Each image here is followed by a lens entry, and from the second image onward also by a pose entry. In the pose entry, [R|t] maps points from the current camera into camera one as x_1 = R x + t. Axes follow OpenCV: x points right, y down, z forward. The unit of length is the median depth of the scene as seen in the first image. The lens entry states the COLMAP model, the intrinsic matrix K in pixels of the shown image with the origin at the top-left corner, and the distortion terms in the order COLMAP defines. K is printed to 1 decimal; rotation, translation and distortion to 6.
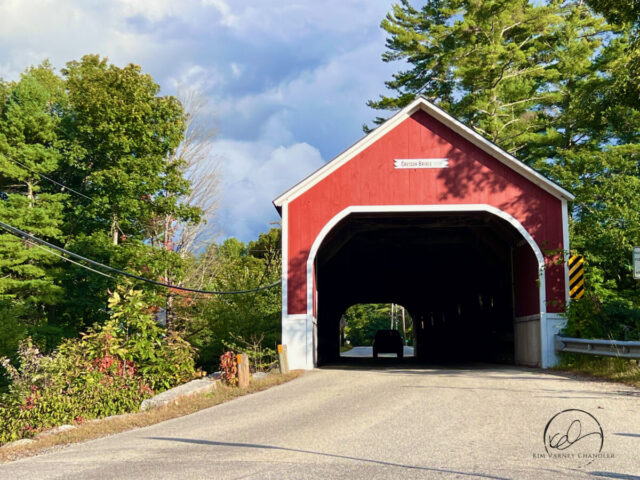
lens RADIAL K [[1096.7, 0, 319.9], [0, 1096.7, 239.8], [0, 0, 1]] dist [0.017115, 0.000000]
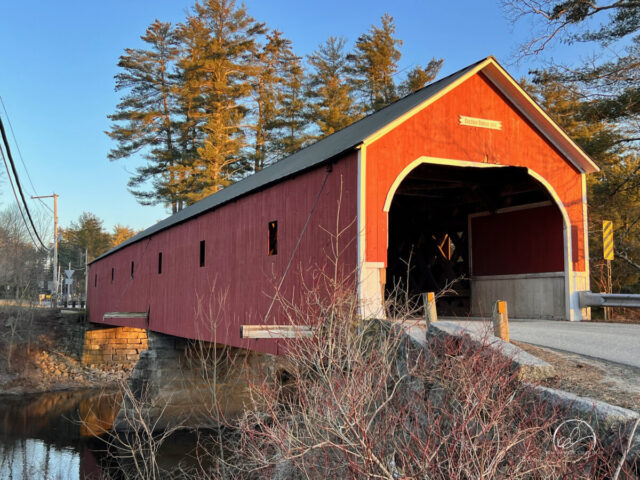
lens RADIAL K [[694.5, 0, 316.9], [0, 694.5, 243.6], [0, 0, 1]] dist [0.042999, 0.000000]
pose [[0.893543, 0.061165, 0.444792, -0.332888], [-0.066153, 0.997800, -0.004316, 0.057442], [-0.444077, -0.025567, 0.895624, 0.475716]]
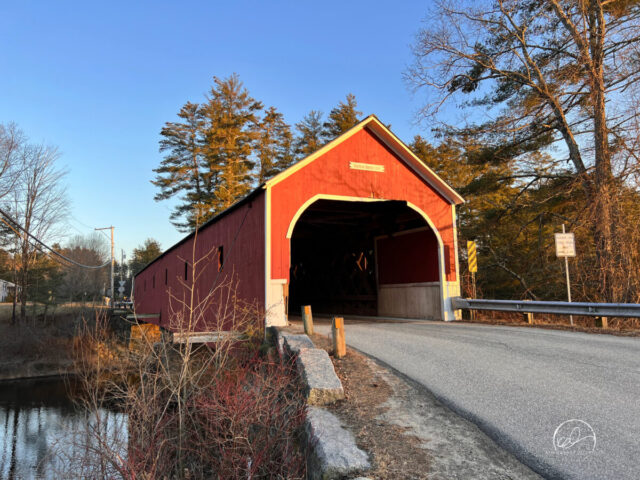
lens RADIAL K [[483.3, 0, 315.1], [0, 483.3, 239.0], [0, 0, 1]] dist [0.068725, -0.061330]
pose [[0.898961, 0.055477, 0.434502, -0.213842], [-0.043456, 0.998349, -0.037560, 0.041911], [-0.435868, 0.014884, 0.899888, 0.502842]]
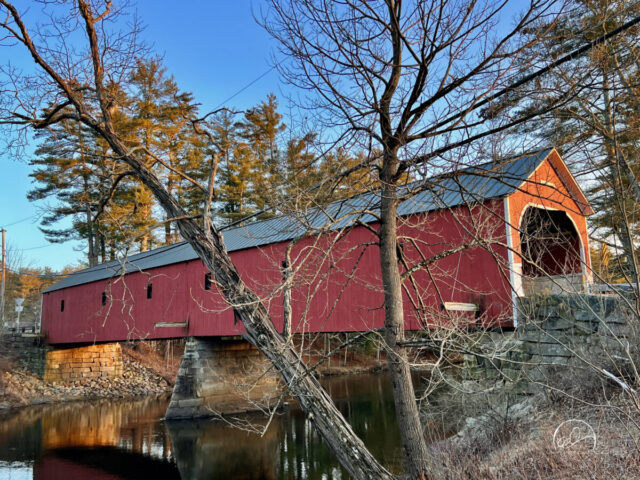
lens RADIAL K [[616.3, 0, 309.2], [0, 616.3, 242.1], [0, 0, 1]] dist [0.032147, 0.000000]
pose [[0.716883, 0.106862, 0.688955, -0.868313], [-0.057612, 0.993884, -0.094212, 0.140032], [-0.694809, 0.027847, 0.718655, 0.550007]]
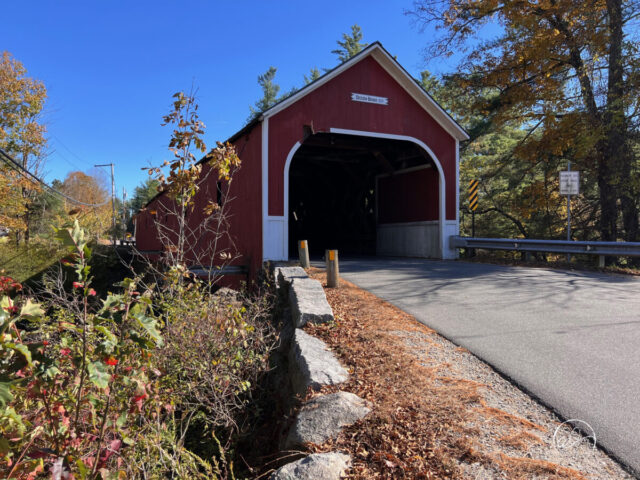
lens RADIAL K [[483.3, 0, 316.4], [0, 483.3, 240.5], [0, 0, 1]] dist [0.068725, -0.061330]
pose [[0.899784, 0.021101, 0.435826, -0.205112], [-0.062729, 0.994710, 0.081348, 0.051136], [-0.431804, -0.100534, 0.896347, 0.506588]]
